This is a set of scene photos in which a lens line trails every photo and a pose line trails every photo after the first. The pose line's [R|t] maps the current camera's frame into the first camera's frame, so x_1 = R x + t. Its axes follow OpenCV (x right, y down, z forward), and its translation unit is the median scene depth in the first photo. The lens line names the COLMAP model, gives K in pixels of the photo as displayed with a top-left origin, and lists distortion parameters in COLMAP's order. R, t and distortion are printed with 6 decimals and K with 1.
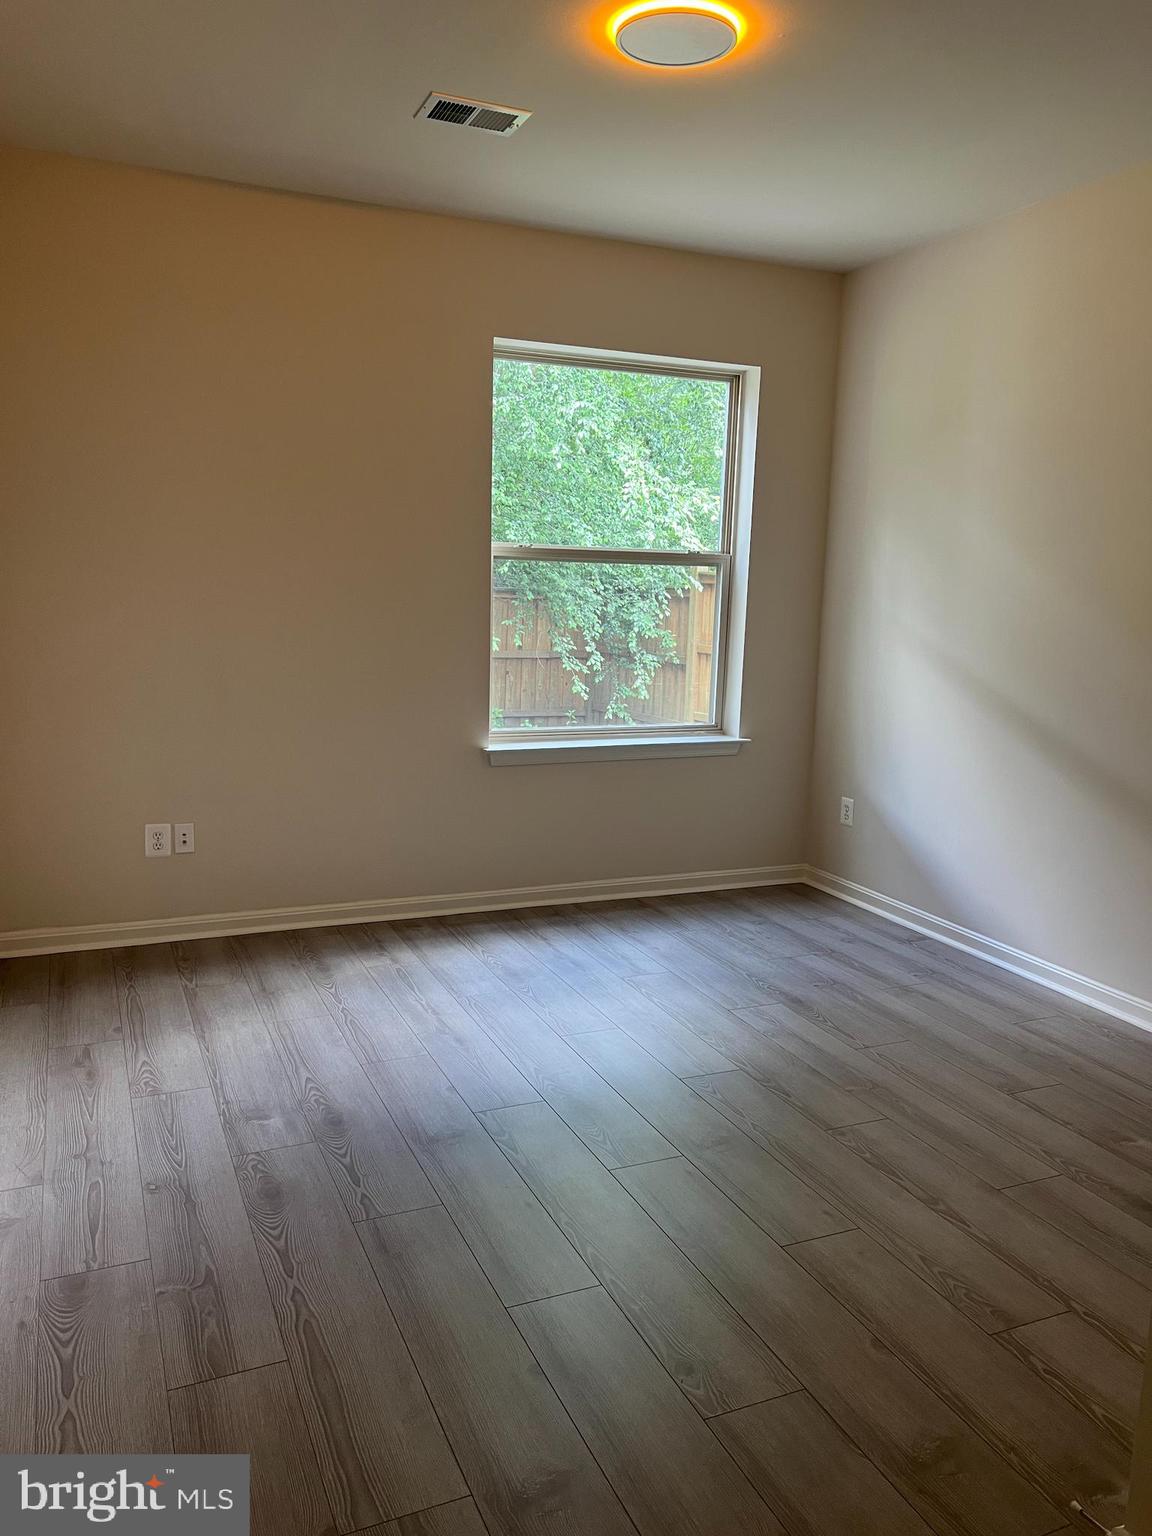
lens RADIAL K [[1148.4, 0, 575.0], [0, 1148.4, 768.5], [0, 0, 1]] dist [0.074292, -0.100349]
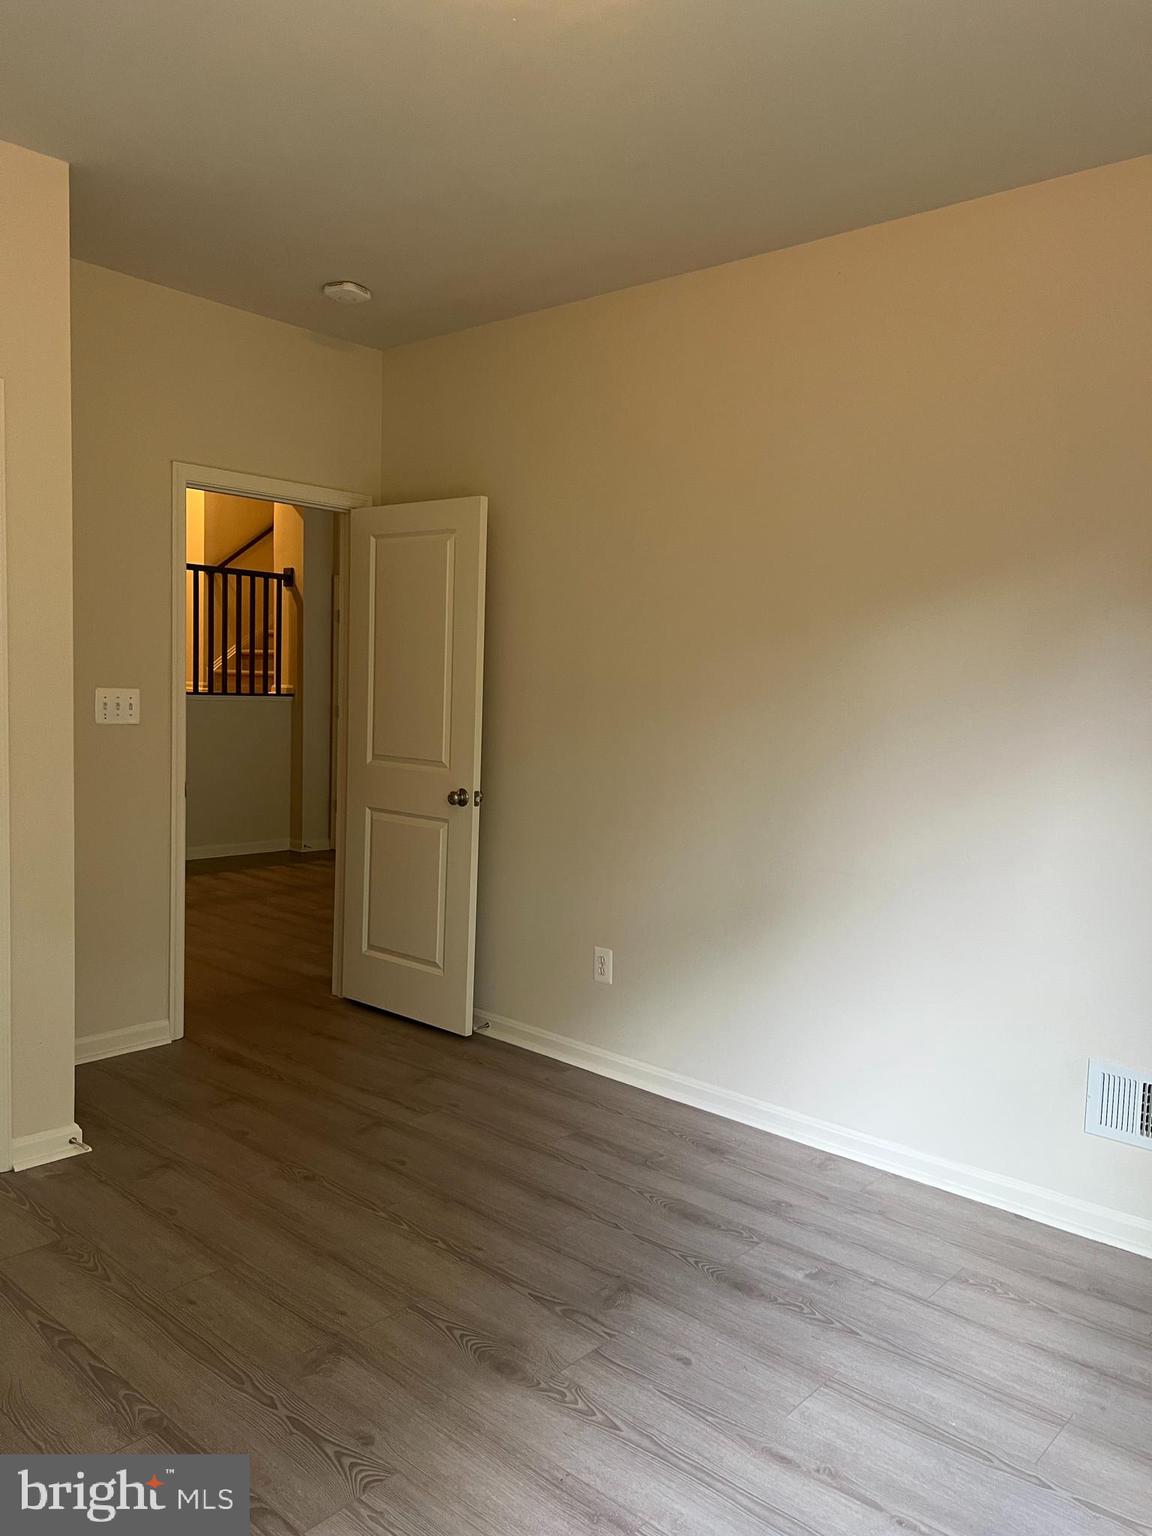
lens RADIAL K [[1148.4, 0, 576.7], [0, 1148.4, 767.9], [0, 0, 1]] dist [0.074292, -0.100349]
pose [[-0.903748, -0.019674, -0.427613, 0.324369], [-0.123103, 0.968689, 0.215607, -0.285084], [0.409982, 0.247495, -0.877873, 1.737400]]
